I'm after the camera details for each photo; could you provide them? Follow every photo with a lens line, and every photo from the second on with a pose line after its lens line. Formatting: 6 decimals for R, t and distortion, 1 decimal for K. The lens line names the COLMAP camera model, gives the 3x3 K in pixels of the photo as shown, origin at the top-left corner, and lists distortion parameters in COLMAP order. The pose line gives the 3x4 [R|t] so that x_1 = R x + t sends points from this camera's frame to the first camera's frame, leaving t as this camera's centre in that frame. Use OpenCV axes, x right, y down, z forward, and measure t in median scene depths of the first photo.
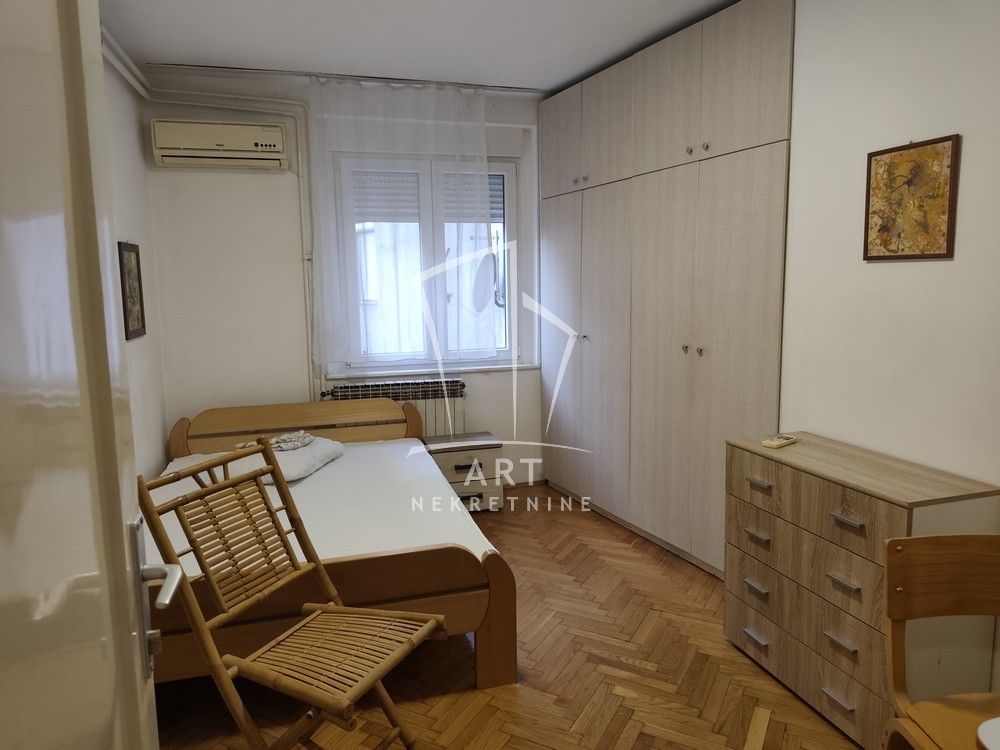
lens RADIAL K [[682.2, 0, 500.5], [0, 682.2, 372.8], [0, 0, 1]] dist [-0.001411, -0.000371]
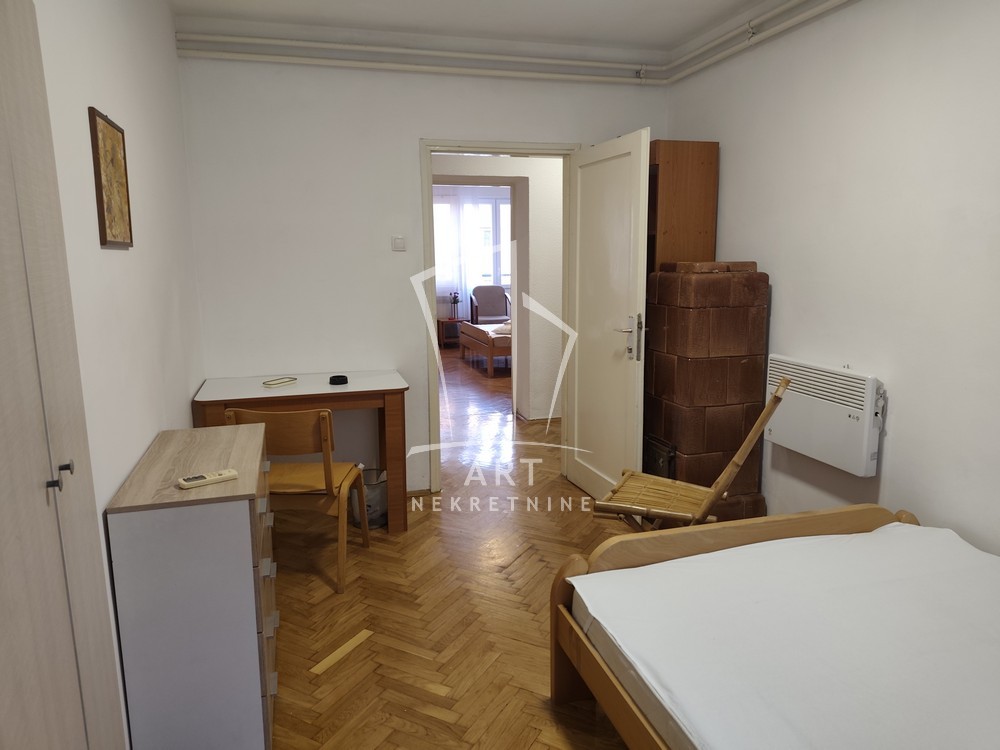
lens RADIAL K [[682.2, 0, 498.8], [0, 682.2, 372.3], [0, 0, 1]] dist [-0.001411, -0.000371]
pose [[-0.999691, 0.024578, 0.003719, 0.086039], [0.024538, 0.951831, 0.305640, -0.266989], [0.003972, 0.305637, -0.952140, 1.884237]]
